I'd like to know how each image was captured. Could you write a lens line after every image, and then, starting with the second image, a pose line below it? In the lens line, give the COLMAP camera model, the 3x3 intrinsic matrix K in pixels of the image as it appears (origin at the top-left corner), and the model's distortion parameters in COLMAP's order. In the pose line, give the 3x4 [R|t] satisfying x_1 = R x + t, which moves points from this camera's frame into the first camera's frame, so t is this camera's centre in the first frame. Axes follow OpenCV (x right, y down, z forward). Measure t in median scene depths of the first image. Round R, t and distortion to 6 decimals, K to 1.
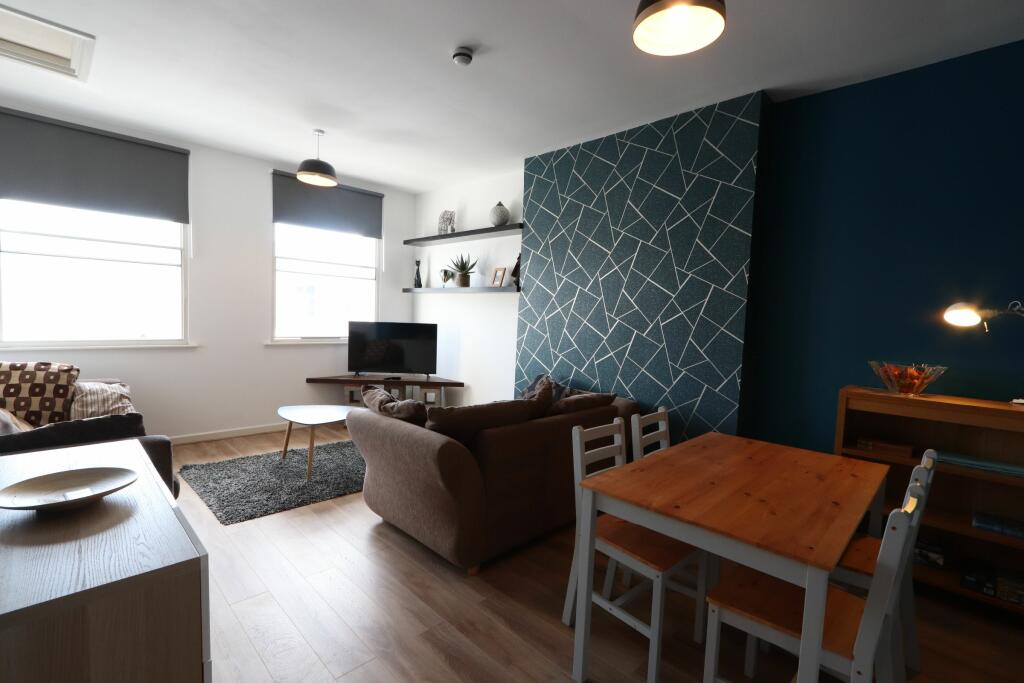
lens RADIAL K [[465.6, 0, 509.1], [0, 465.6, 338.6], [0, 0, 1]] dist [-0.001524, -0.000548]
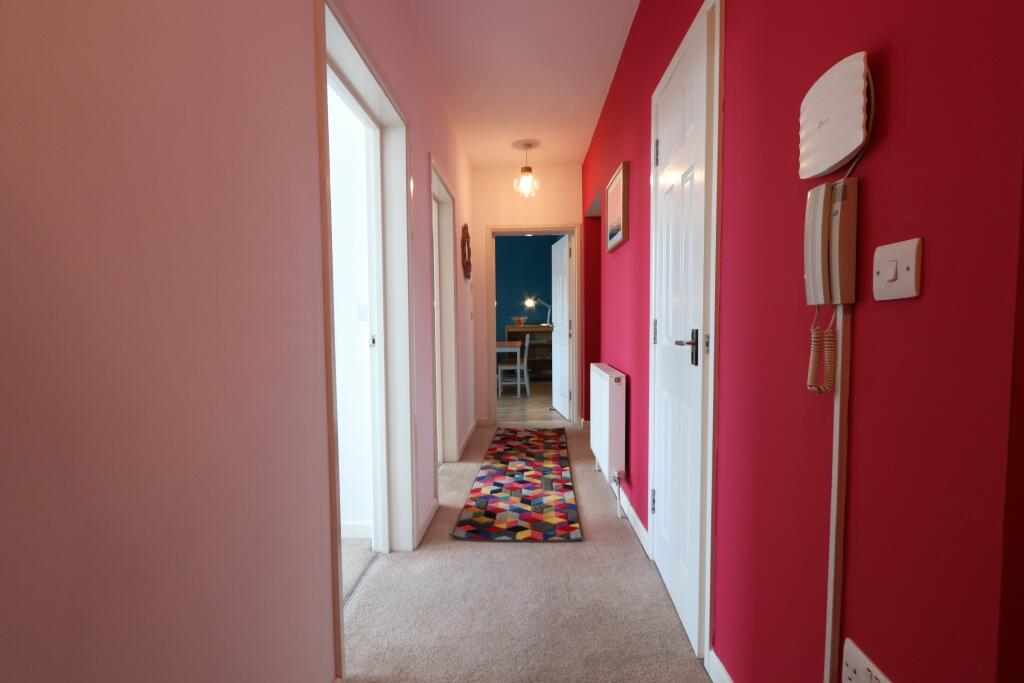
lens RADIAL K [[465.6, 0, 512.0], [0, 465.6, 342.8], [0, 0, 1]] dist [-0.001524, -0.000548]
pose [[0.728309, -0.084668, 0.679998, -2.360807], [0.069294, 0.996350, 0.049840, 0.108033], [-0.681737, 0.010821, 0.731518, -2.251542]]
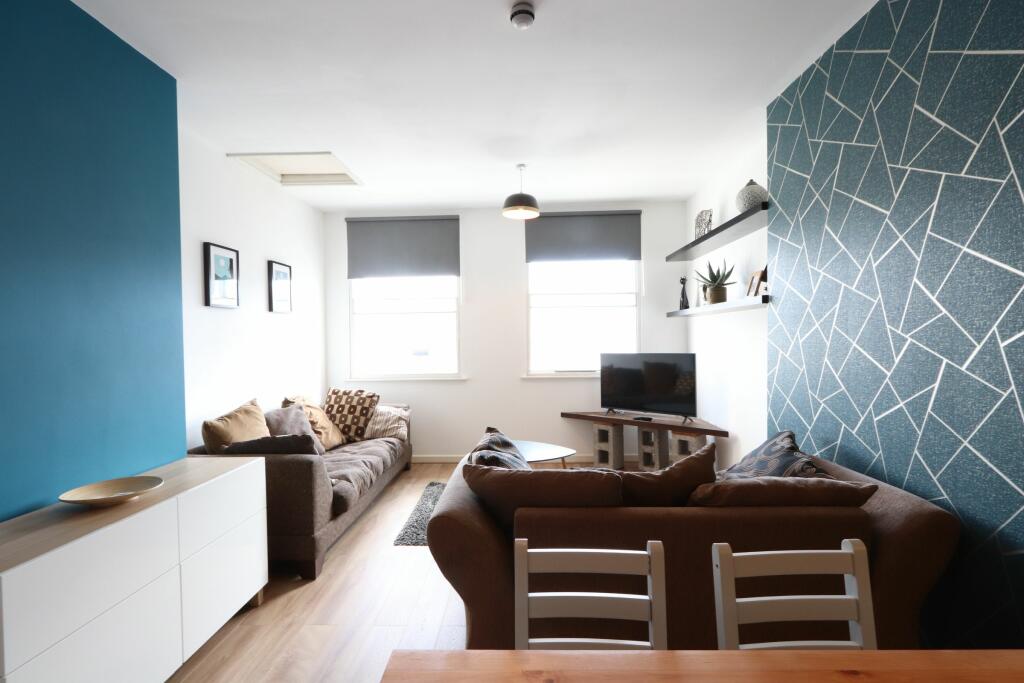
lens RADIAL K [[465.6, 0, 511.2], [0, 465.6, 338.7], [0, 0, 1]] dist [-0.001524, -0.000548]
pose [[0.682614, -0.050855, -0.729007, 0.267618], [0.003683, 0.997802, -0.066157, -0.006858], [0.730770, 0.042475, 0.681301, 0.293461]]
